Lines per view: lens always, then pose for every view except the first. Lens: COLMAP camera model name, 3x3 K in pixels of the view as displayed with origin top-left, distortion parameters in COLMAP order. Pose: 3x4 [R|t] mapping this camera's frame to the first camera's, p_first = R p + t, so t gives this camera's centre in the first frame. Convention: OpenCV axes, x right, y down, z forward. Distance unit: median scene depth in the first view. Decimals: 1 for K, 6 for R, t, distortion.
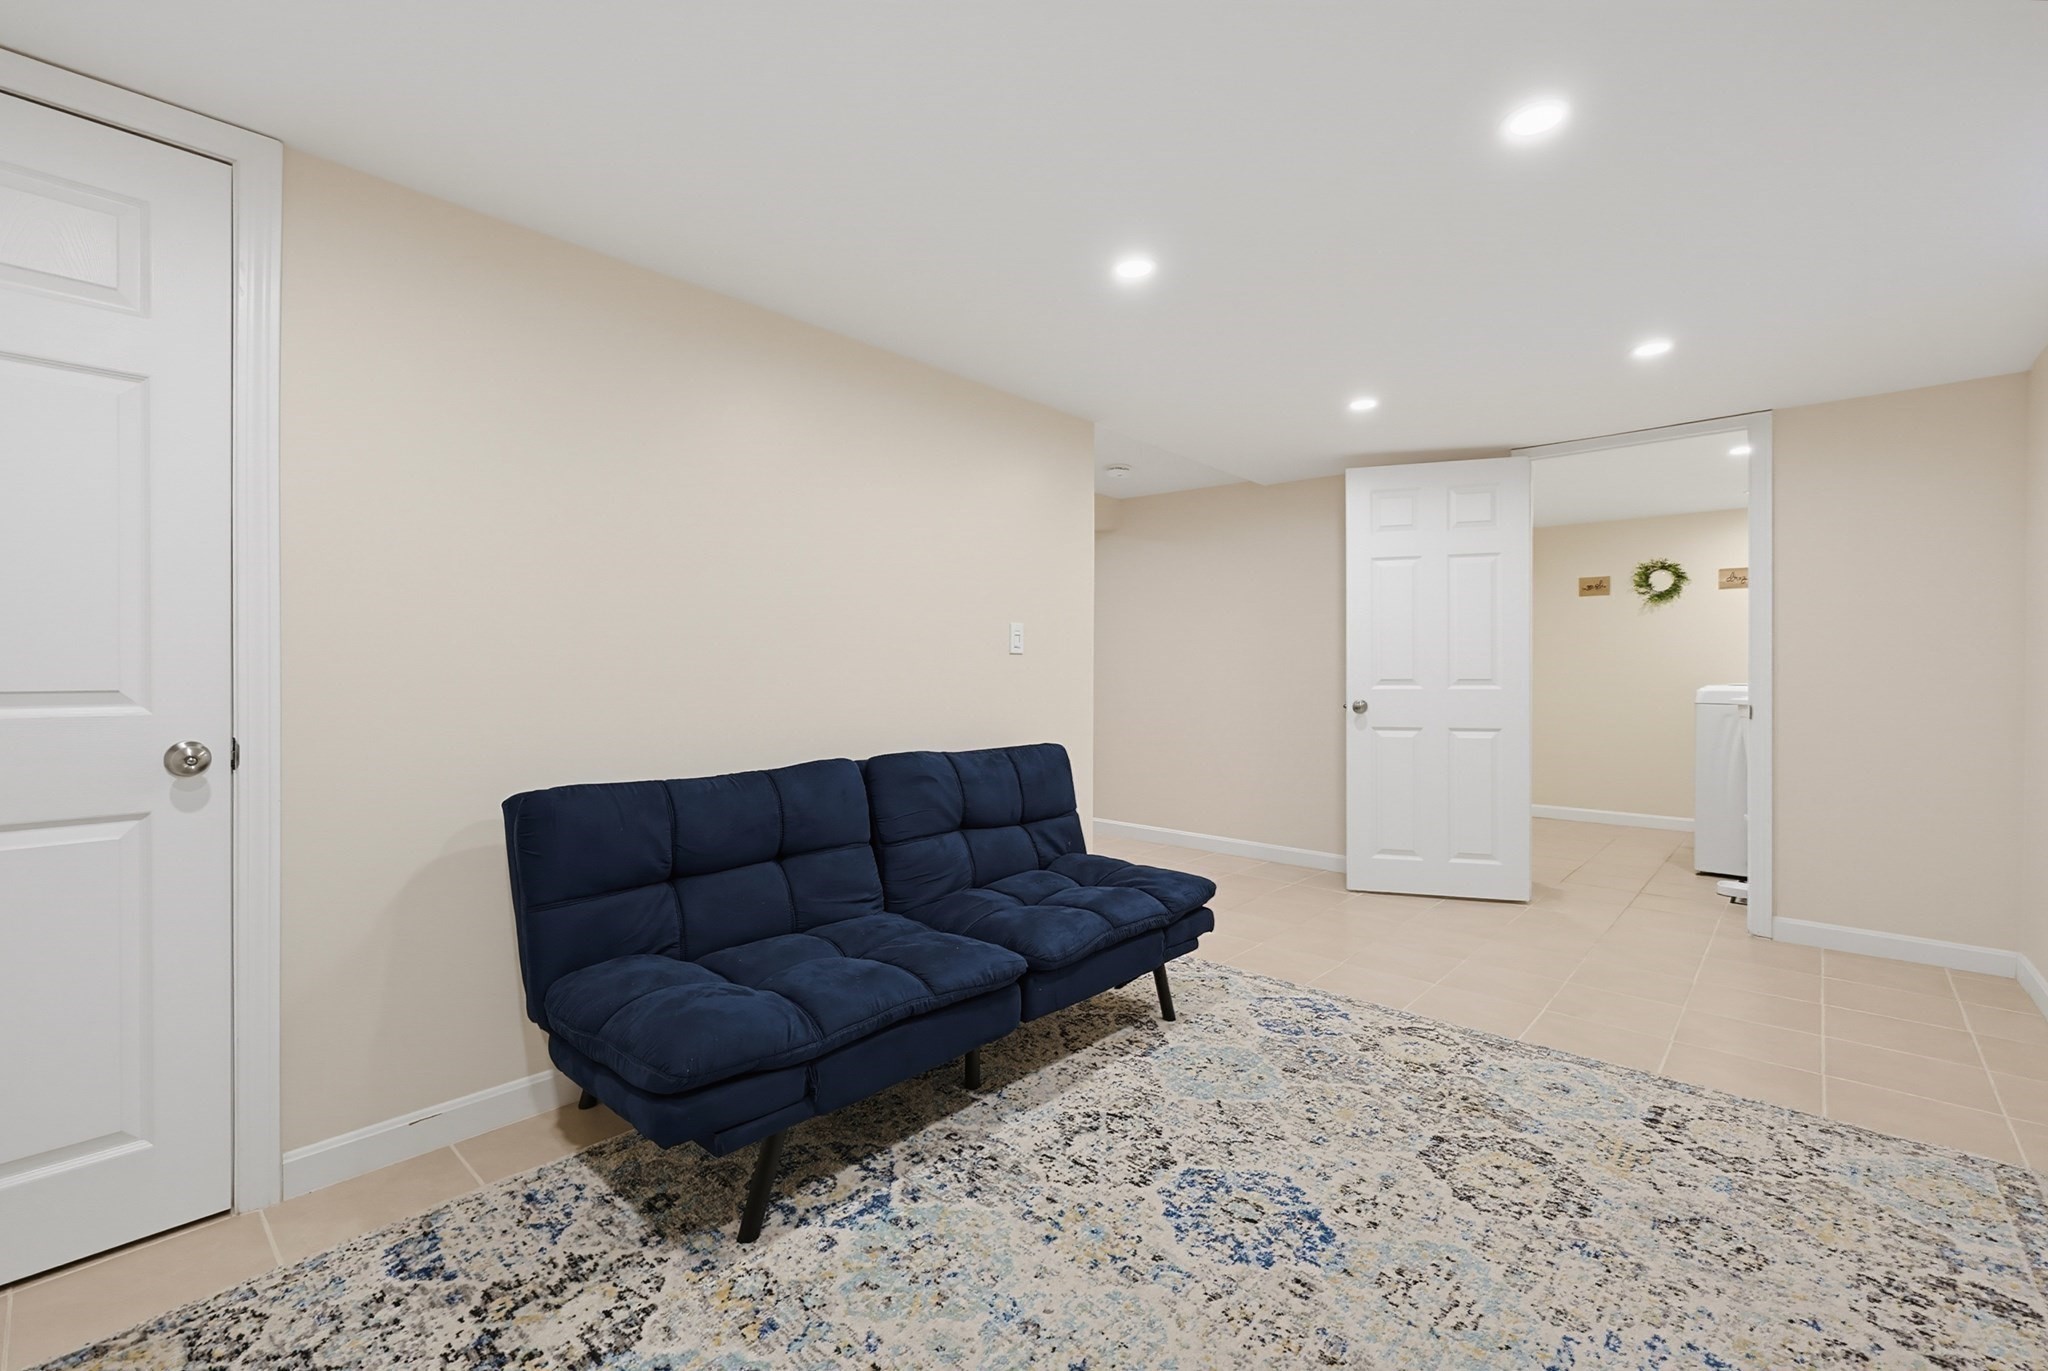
lens RADIAL K [[875.2, 0, 1022.5], [0, 875.2, 675.6], [0, 0, 1]] dist [-0.001954, 0.000031]
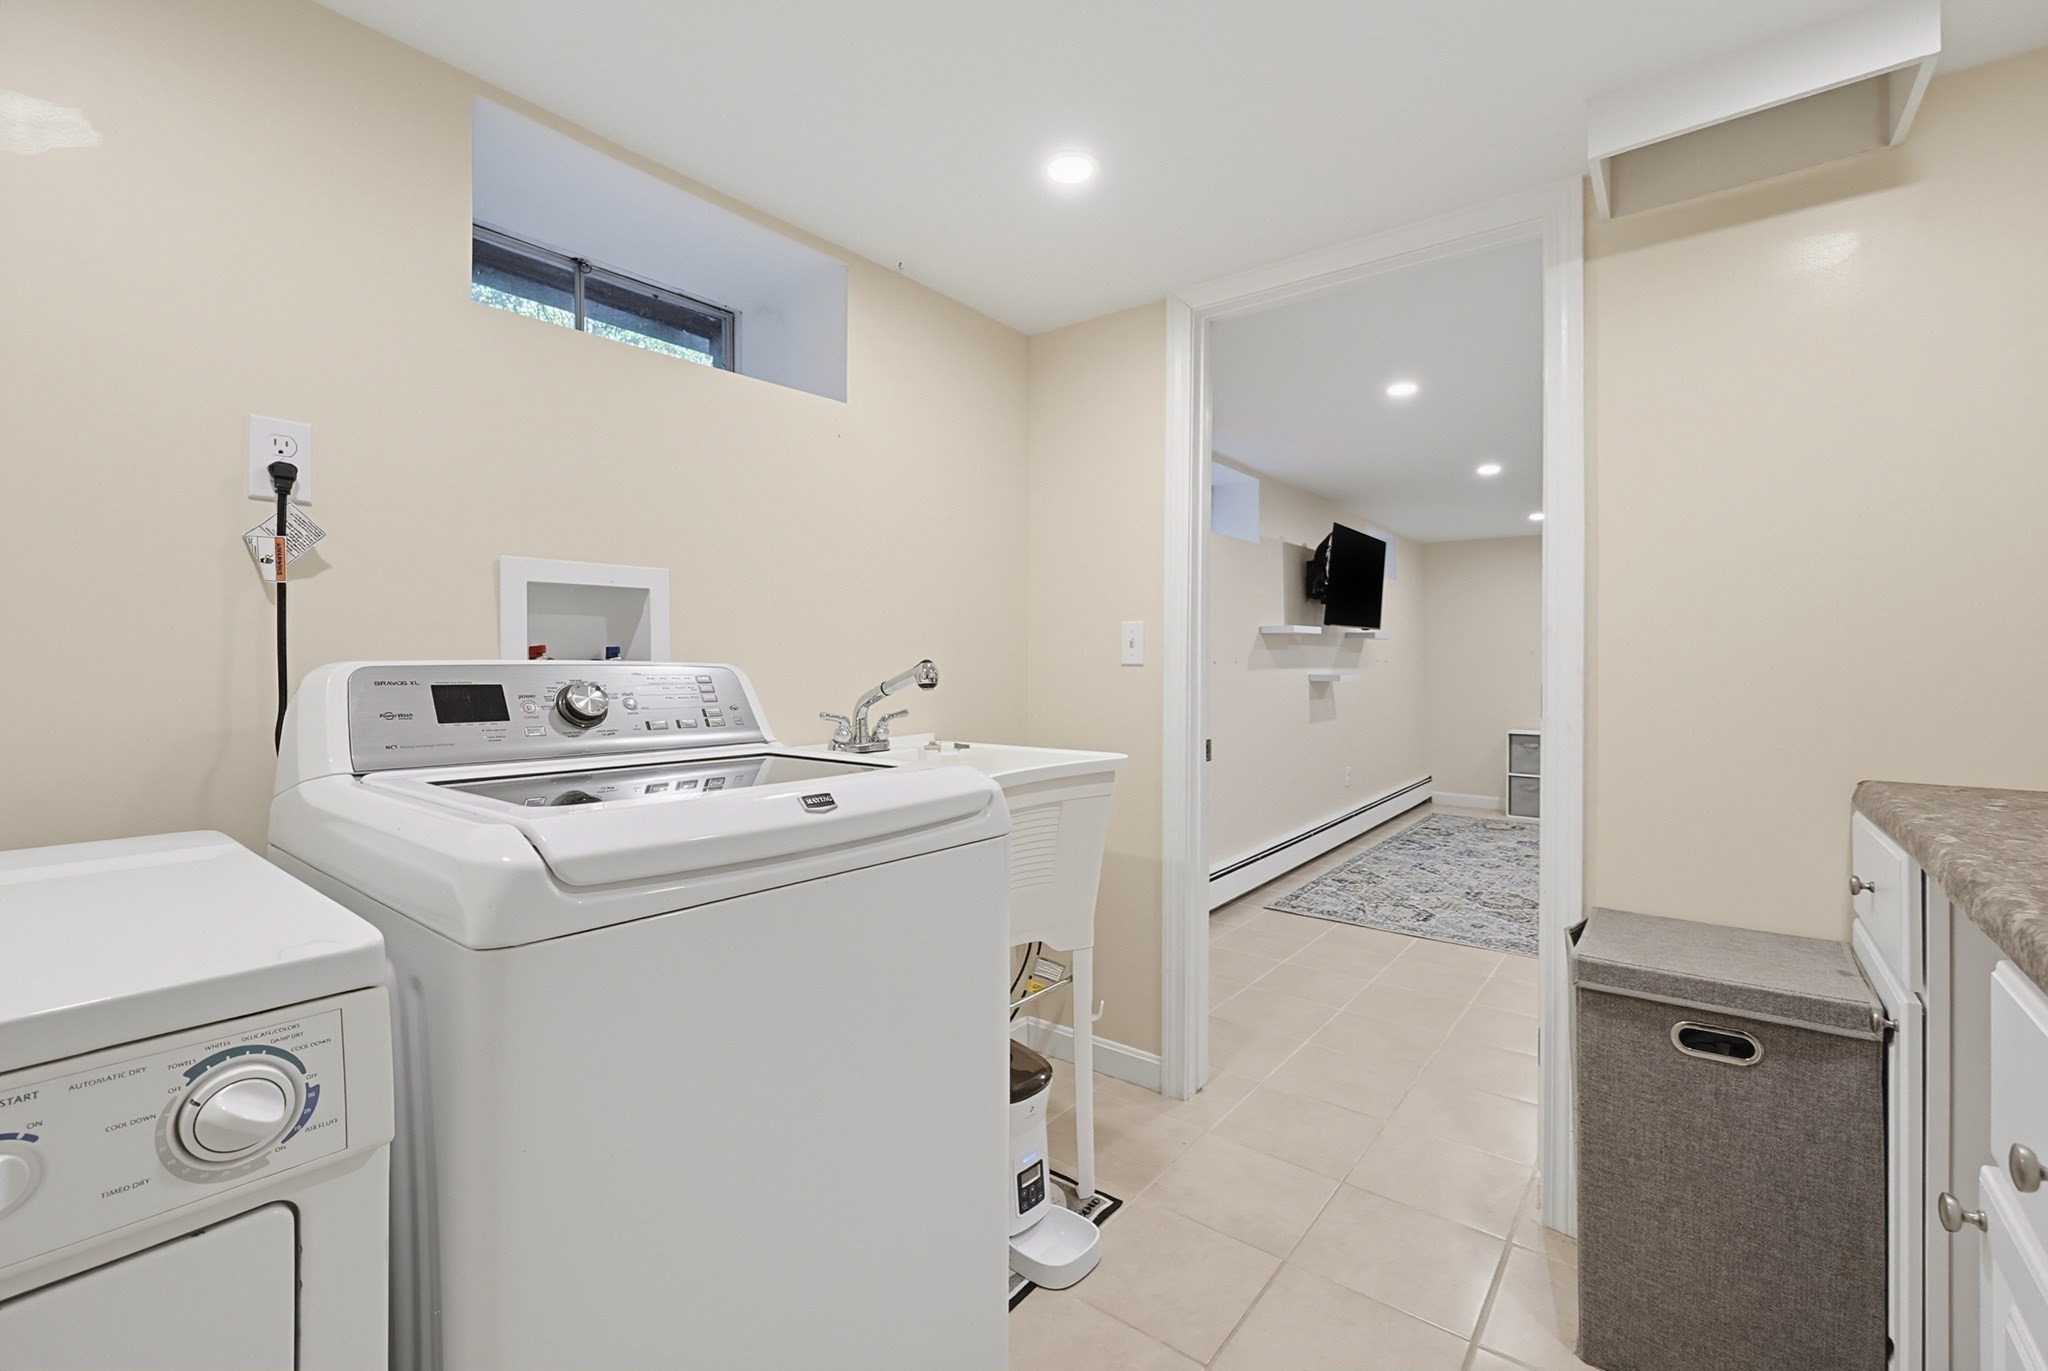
lens RADIAL K [[871.9, 0, 1019.0], [0, 871.9, 643.8], [0, 0, 1]] dist [-0.001346, -0.000100]
pose [[-0.997526, -0.011511, -0.069351, 1.911610], [-0.011343, 0.999932, -0.002815, -0.077336], [0.069378, -0.002021, -0.997588, 3.089255]]
